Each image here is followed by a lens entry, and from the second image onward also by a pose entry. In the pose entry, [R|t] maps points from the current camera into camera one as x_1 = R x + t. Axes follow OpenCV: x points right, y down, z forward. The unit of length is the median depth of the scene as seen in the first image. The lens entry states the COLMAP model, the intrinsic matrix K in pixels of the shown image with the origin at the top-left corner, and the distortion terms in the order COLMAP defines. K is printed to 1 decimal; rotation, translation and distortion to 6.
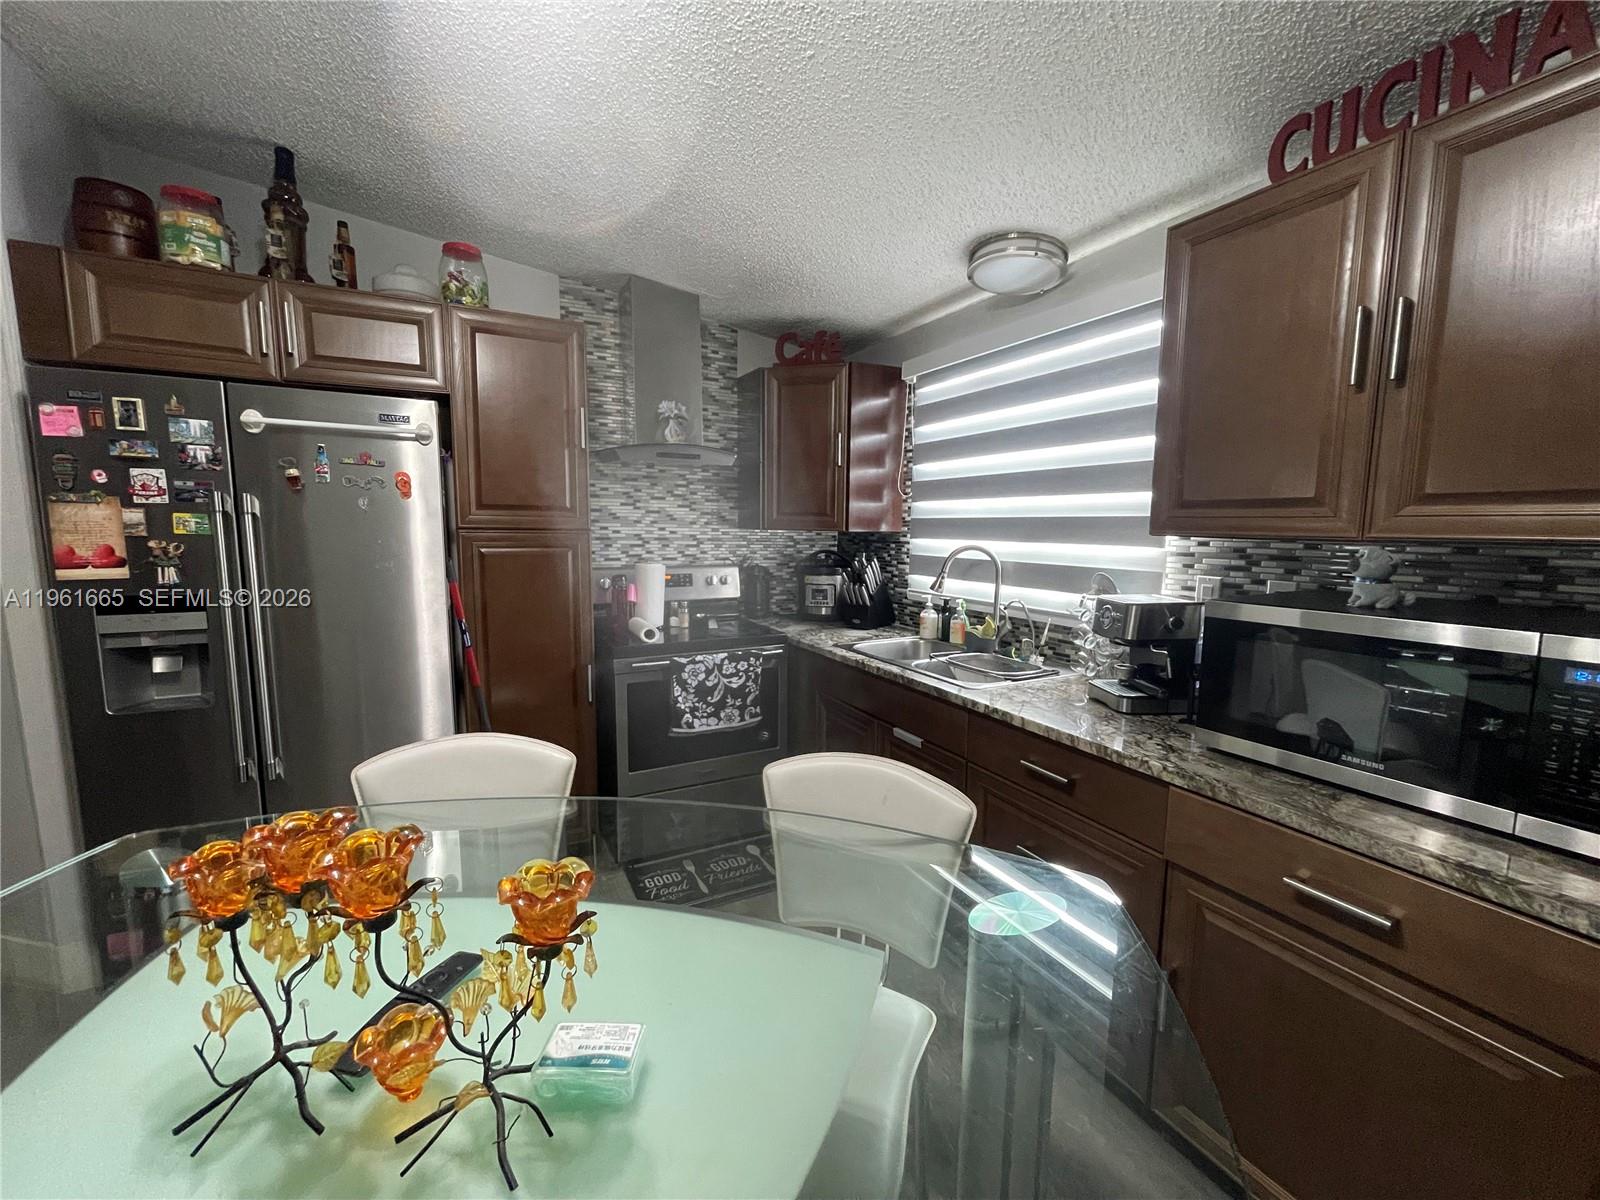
lens RADIAL K [[649.5, 0, 800.9], [0, 649.5, 606.6], [0, 0, 1]] dist [-0.002258, -0.000748]
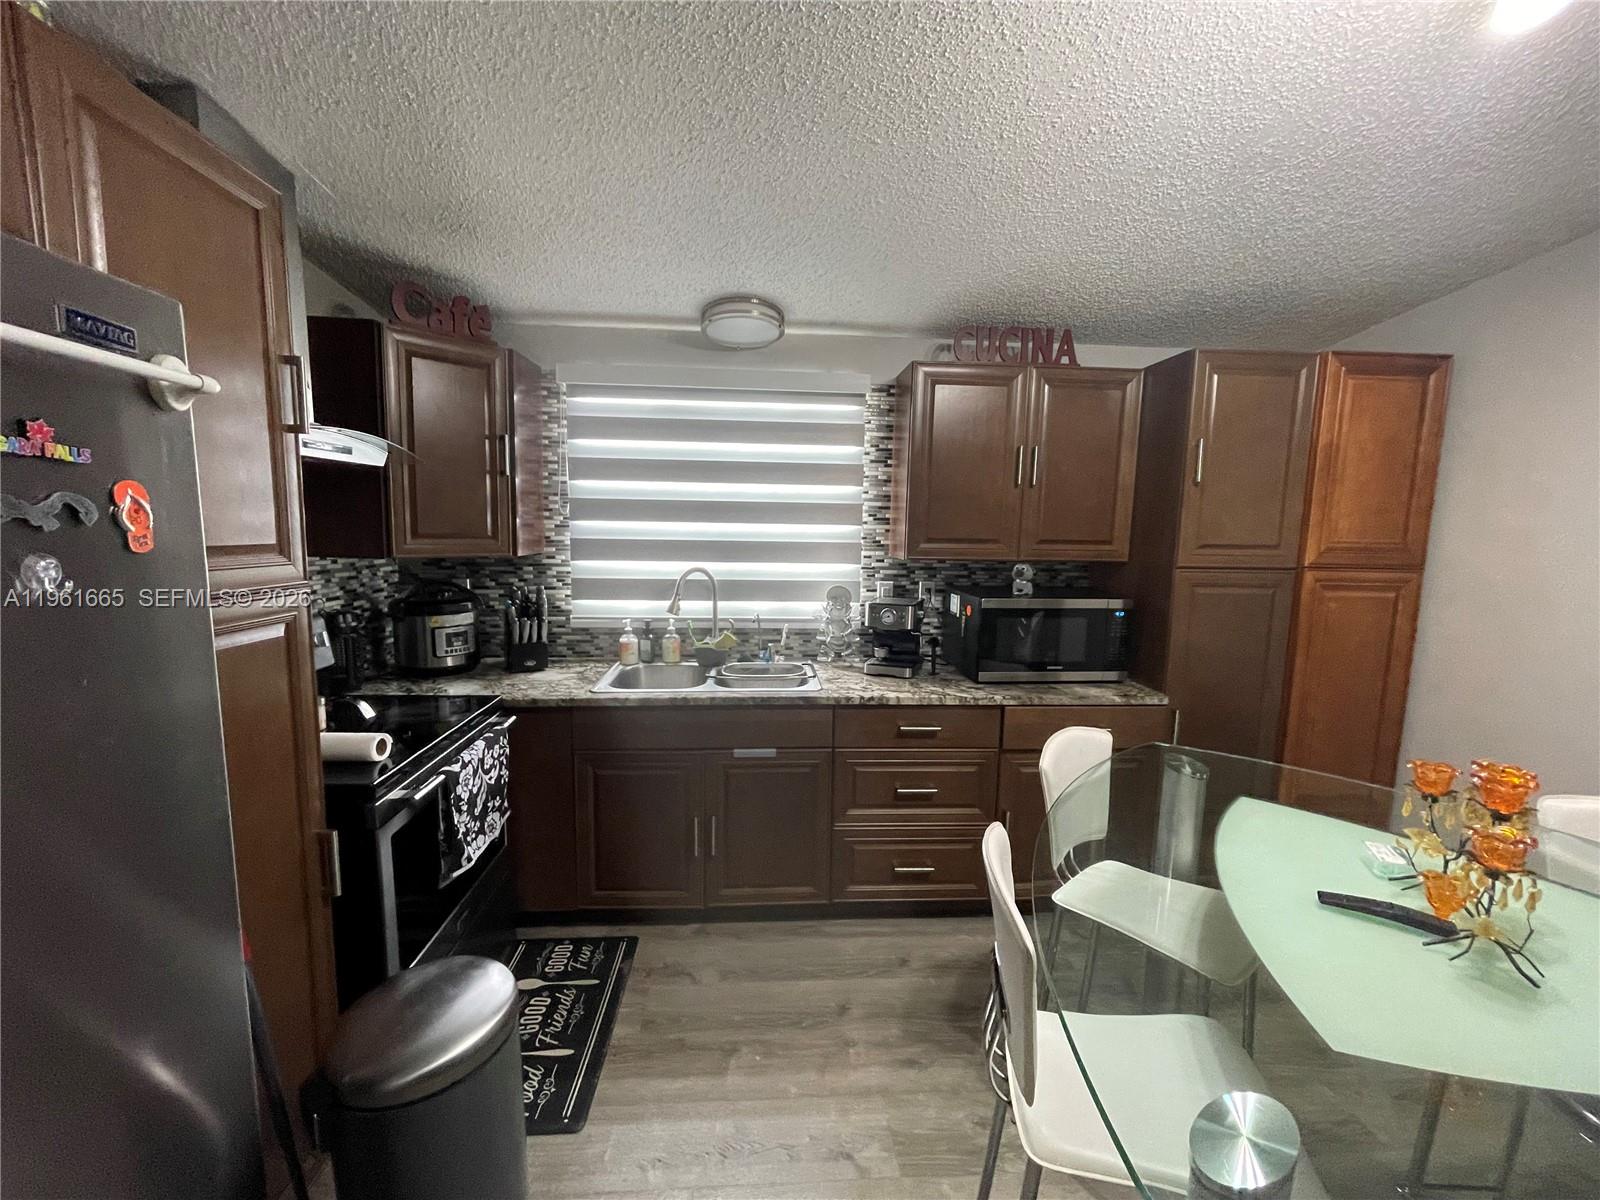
lens RADIAL K [[649.5, 0, 803.3], [0, 649.5, 603.7], [0, 0, 1]] dist [-0.002258, -0.000748]
pose [[0.399880, -0.114596, 0.909375, -0.723310], [0.101348, 0.991598, 0.080392, -0.116129], [-0.910947, 0.060016, 0.408134, 0.462492]]
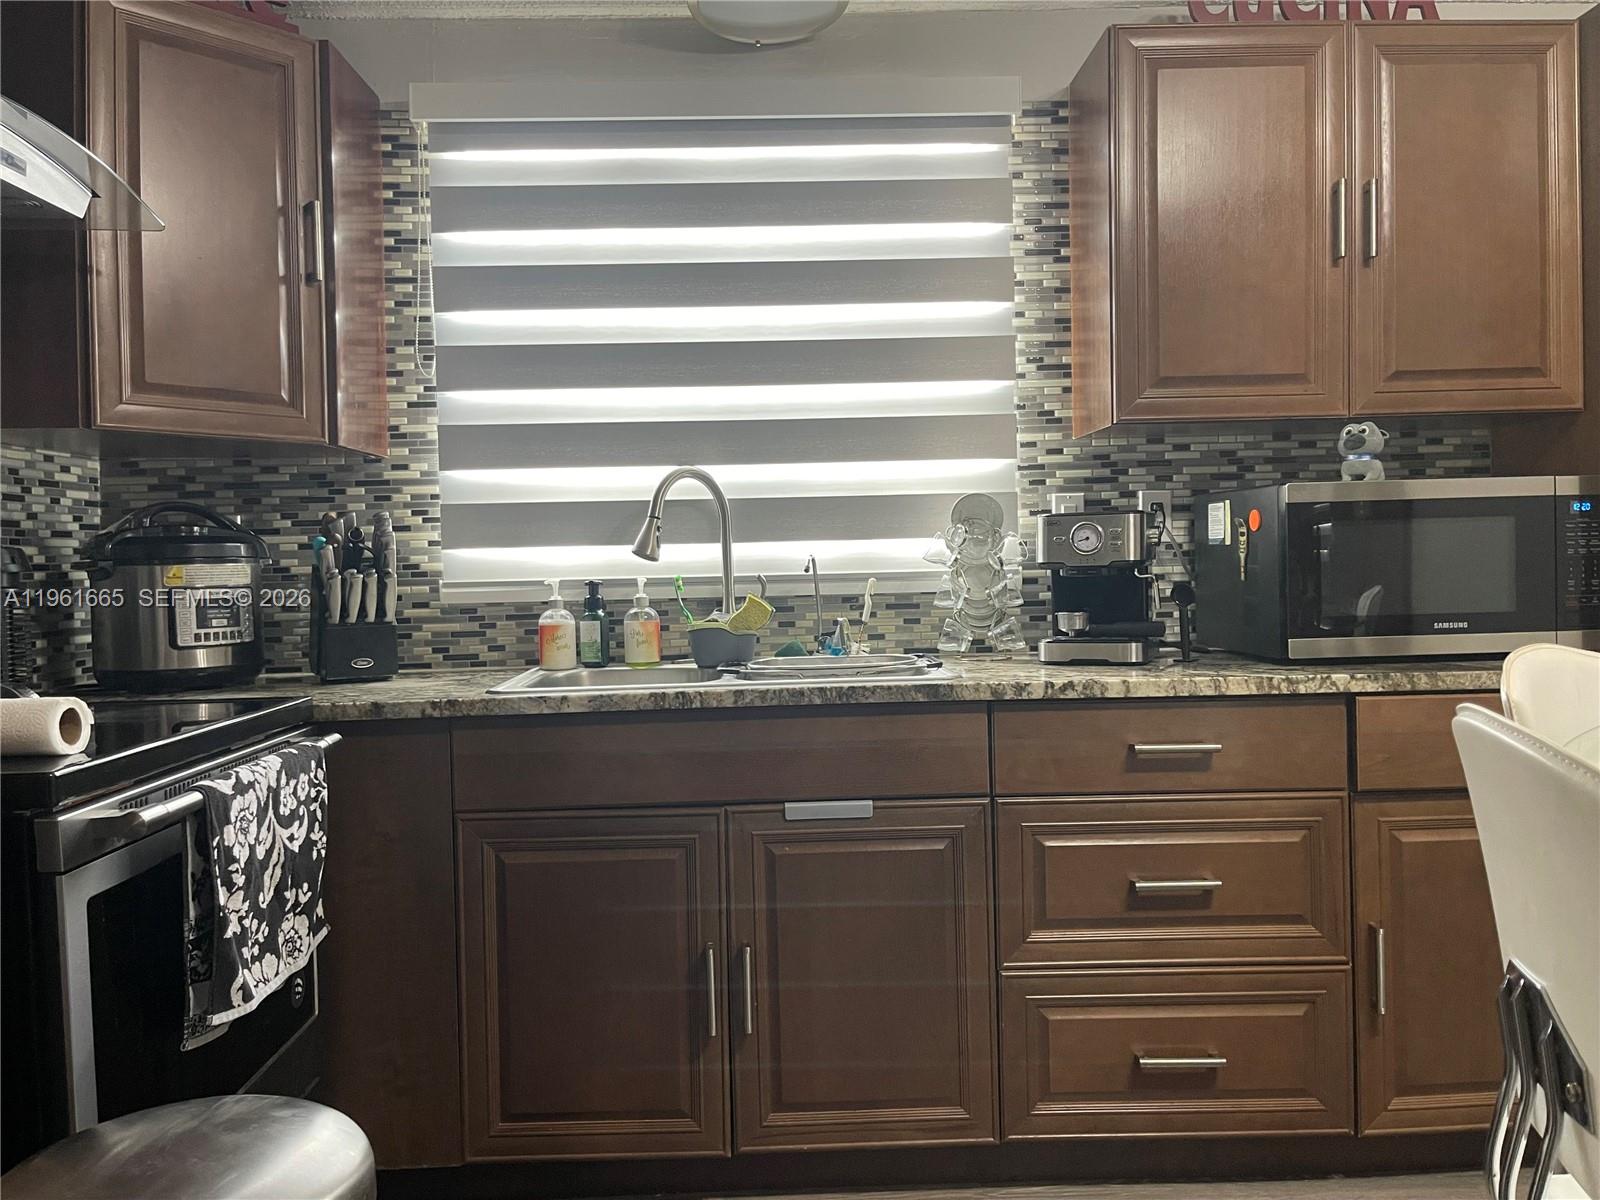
lens RADIAL K [[1243.2, 0, 792.2], [0, 1243.2, 594.1], [0, 0, 1]] dist [0.034684, -0.015971]
pose [[0.438083, -0.038735, 0.898100, -0.698709], [0.140589, 0.989730, -0.025890, 0.052993], [-0.887873, 0.137605, 0.439029, 0.555404]]
